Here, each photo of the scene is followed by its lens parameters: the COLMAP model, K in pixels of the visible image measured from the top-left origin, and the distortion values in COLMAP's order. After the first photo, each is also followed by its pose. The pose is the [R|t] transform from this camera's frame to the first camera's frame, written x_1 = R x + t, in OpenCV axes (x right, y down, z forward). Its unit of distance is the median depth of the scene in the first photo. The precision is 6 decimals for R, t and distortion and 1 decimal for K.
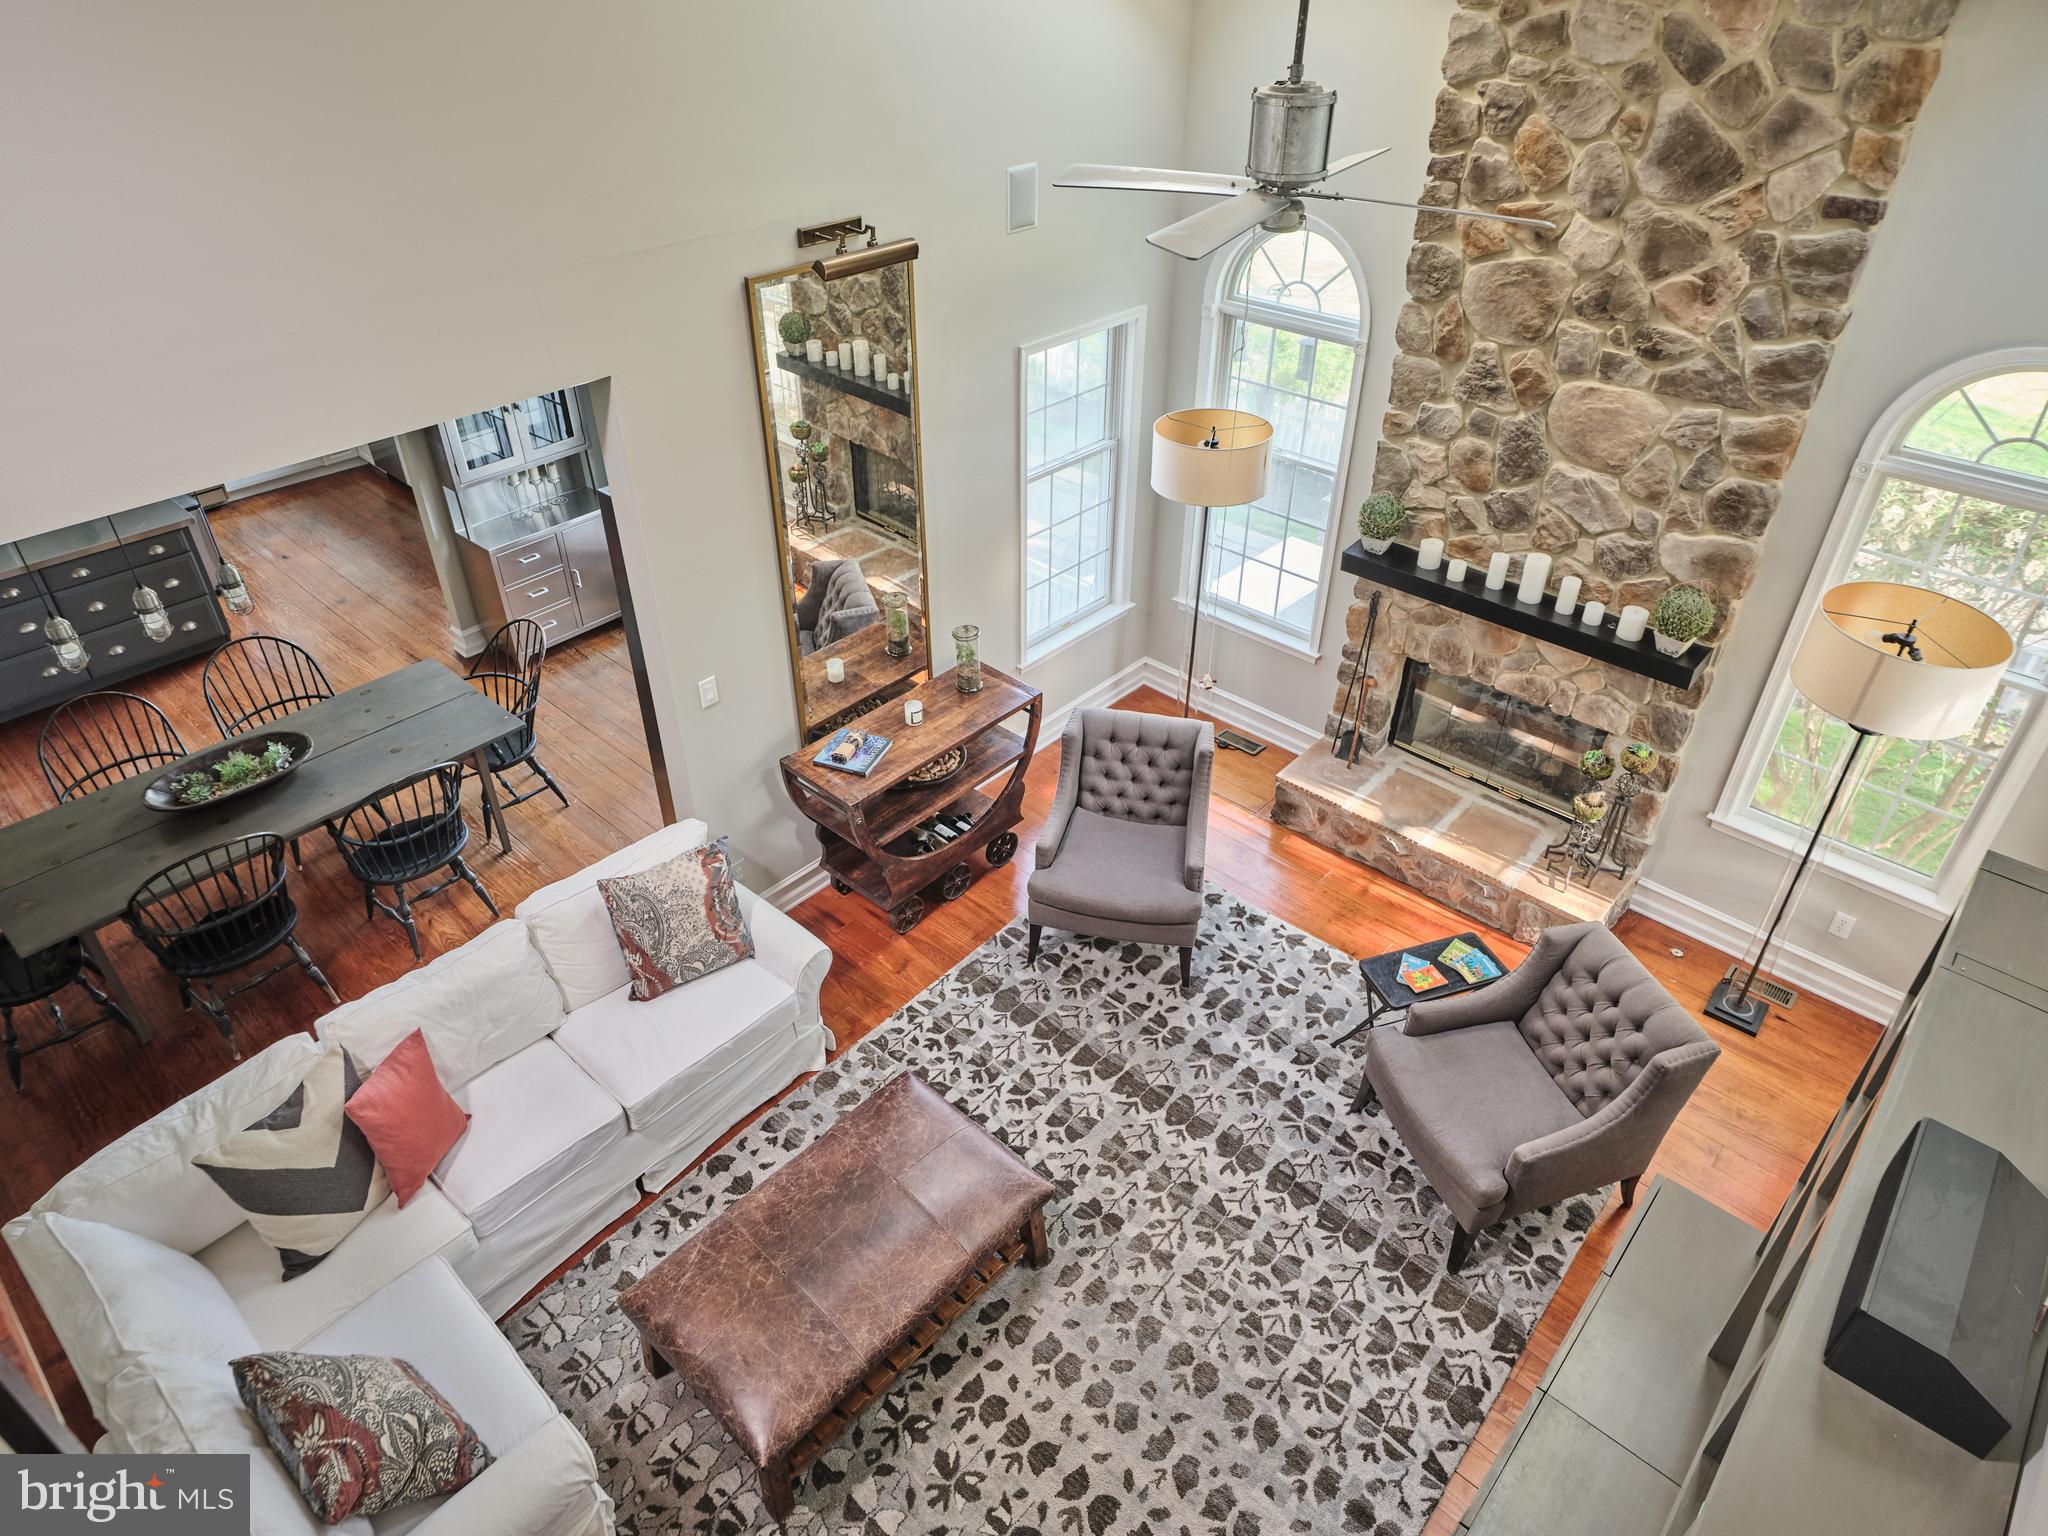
lens RADIAL K [[1223.0, 0, 1004.1], [0, 1223.0, 713.4], [0, 0, 1]] dist [-0.010169, -0.002822]
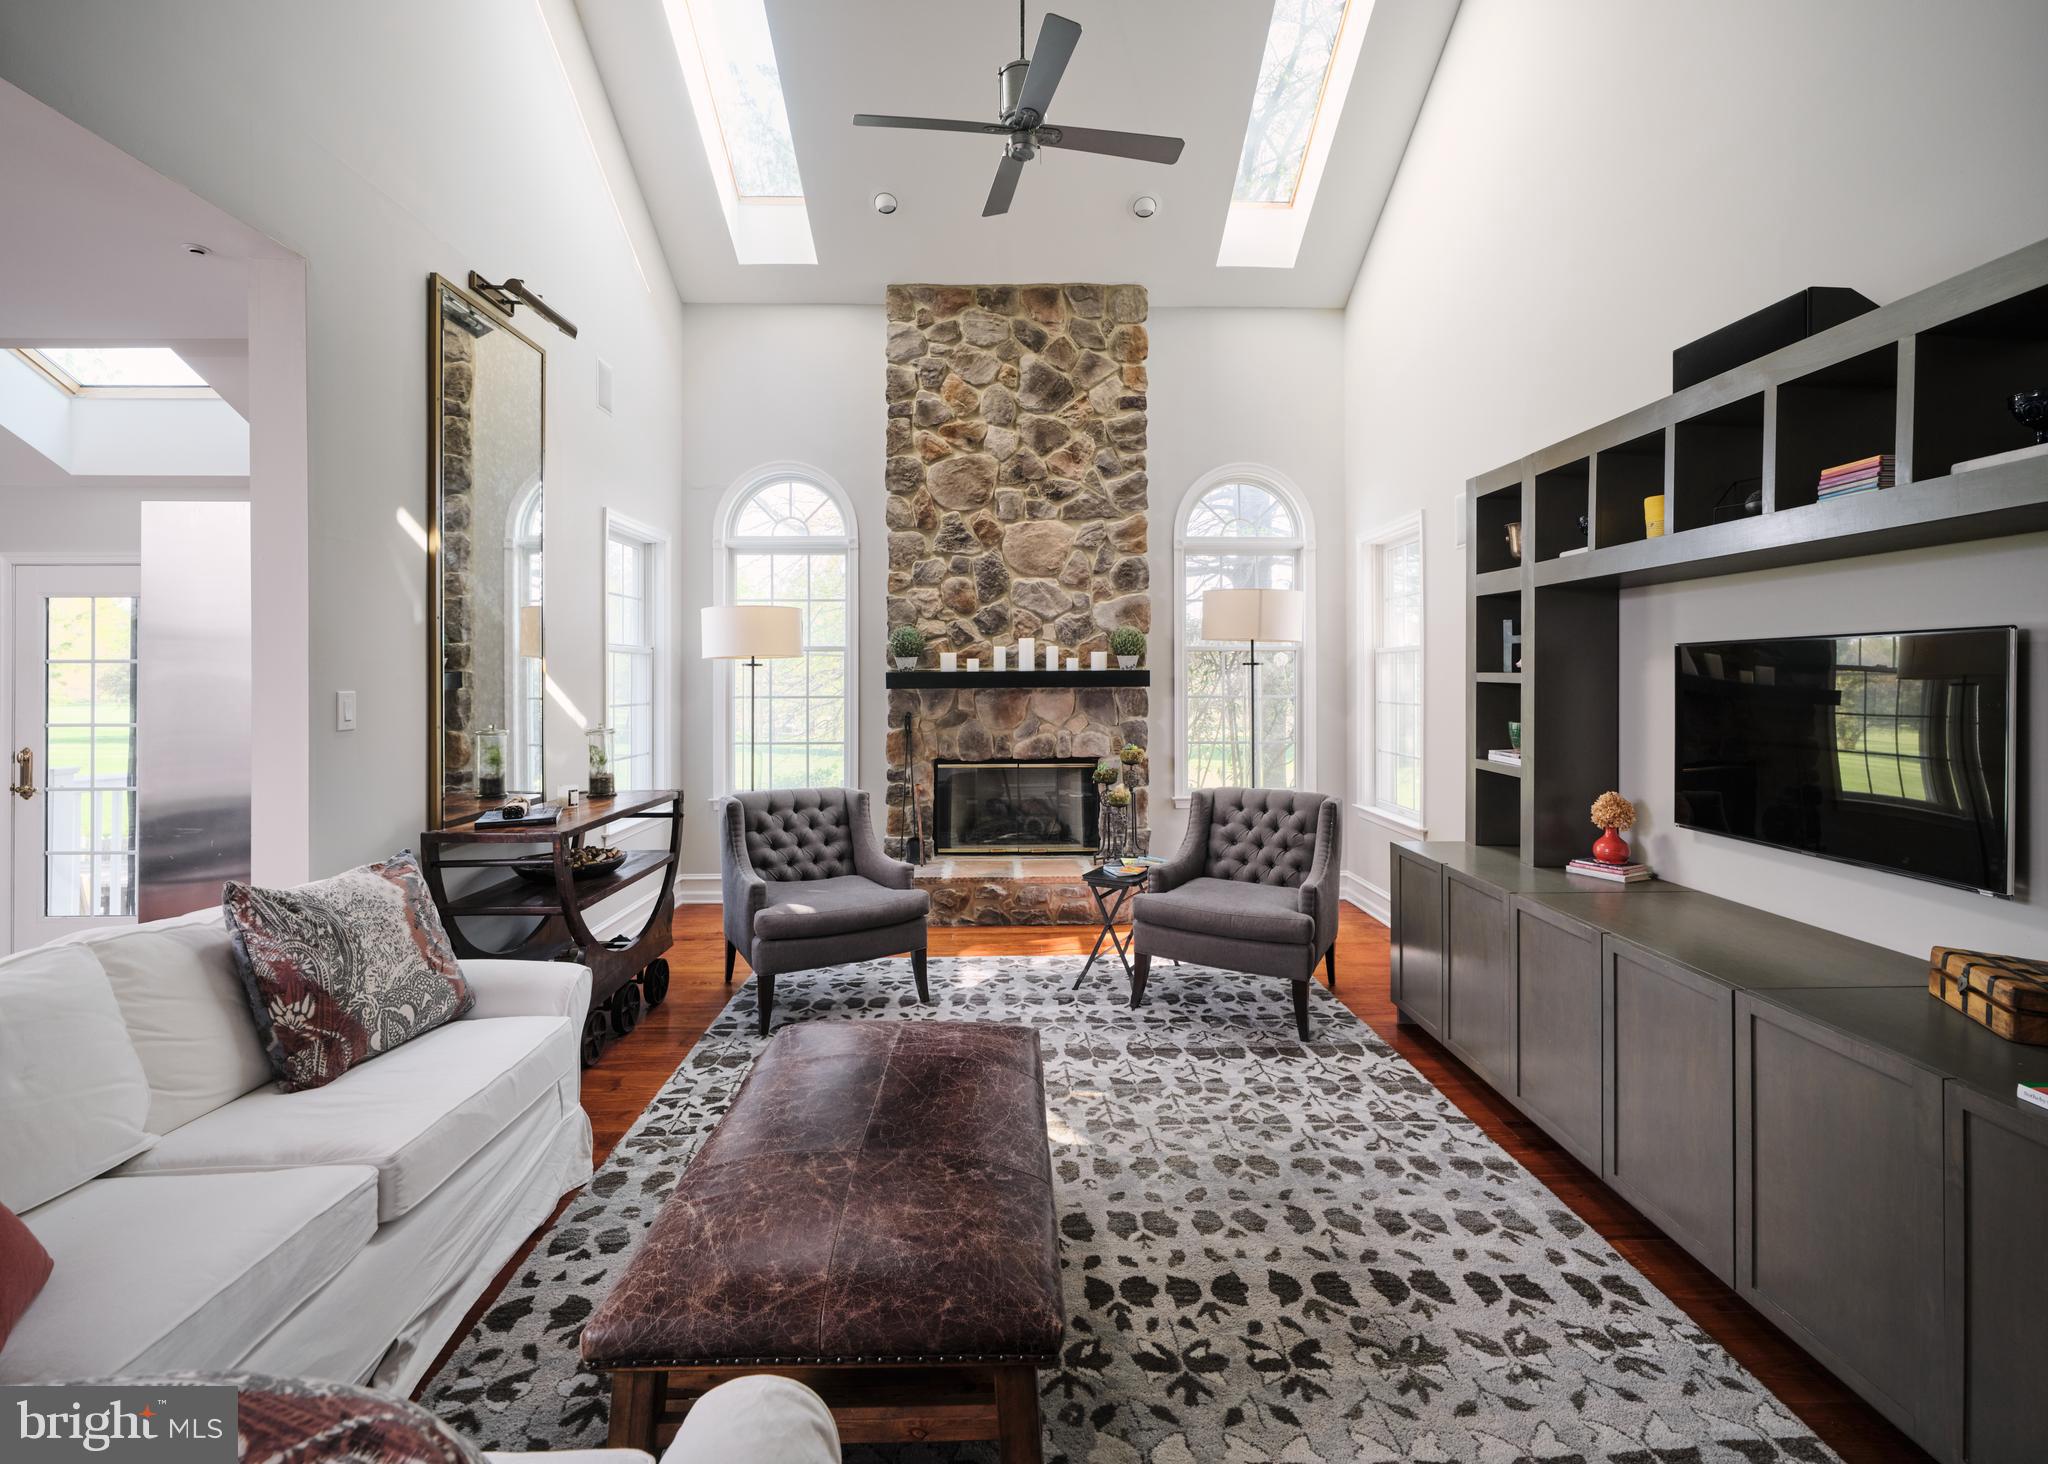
lens RADIAL K [[946.4, 0, 999.5], [0, 946.4, 678.7], [0, 0, 1]] dist [0.004189, -0.004403]
pose [[0.717781, 0.025340, 0.695808, -0.389795], [0.385164, 0.818057, -0.427120, 0.408810], [-0.580034, 0.574578, 0.577426, 0.440523]]
